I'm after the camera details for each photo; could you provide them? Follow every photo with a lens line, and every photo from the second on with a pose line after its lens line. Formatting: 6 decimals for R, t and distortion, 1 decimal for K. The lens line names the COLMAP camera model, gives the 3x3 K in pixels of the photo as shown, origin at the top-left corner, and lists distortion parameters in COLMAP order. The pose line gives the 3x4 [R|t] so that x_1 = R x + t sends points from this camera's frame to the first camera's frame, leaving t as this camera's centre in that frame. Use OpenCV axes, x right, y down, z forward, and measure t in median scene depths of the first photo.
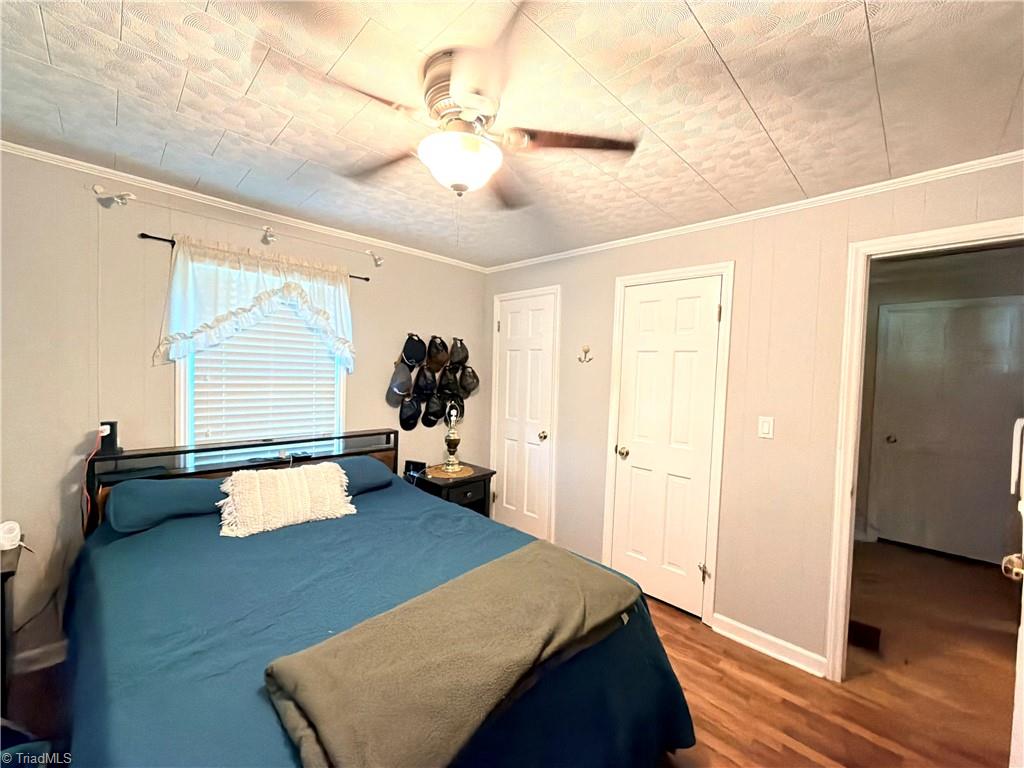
lens RADIAL K [[409.9, 0, 512.4], [0, 409.9, 388.5], [0, 0, 1]] dist [-0.000676, -0.000416]
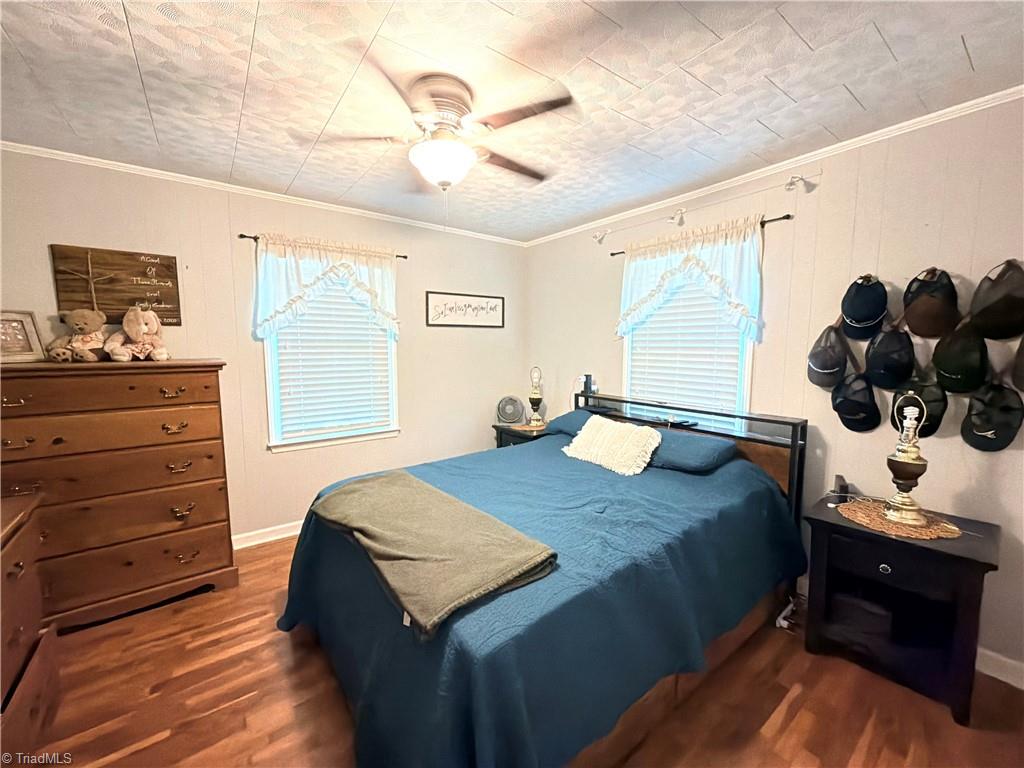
lens RADIAL K [[409.9, 0, 514.6], [0, 409.9, 394.6], [0, 0, 1]] dist [-0.000676, -0.000416]
pose [[-0.146879, 0.090038, -0.985048, 0.579383], [-0.044845, 0.994218, 0.097563, 0.009396], [0.988137, 0.058504, -0.141992, 0.743451]]
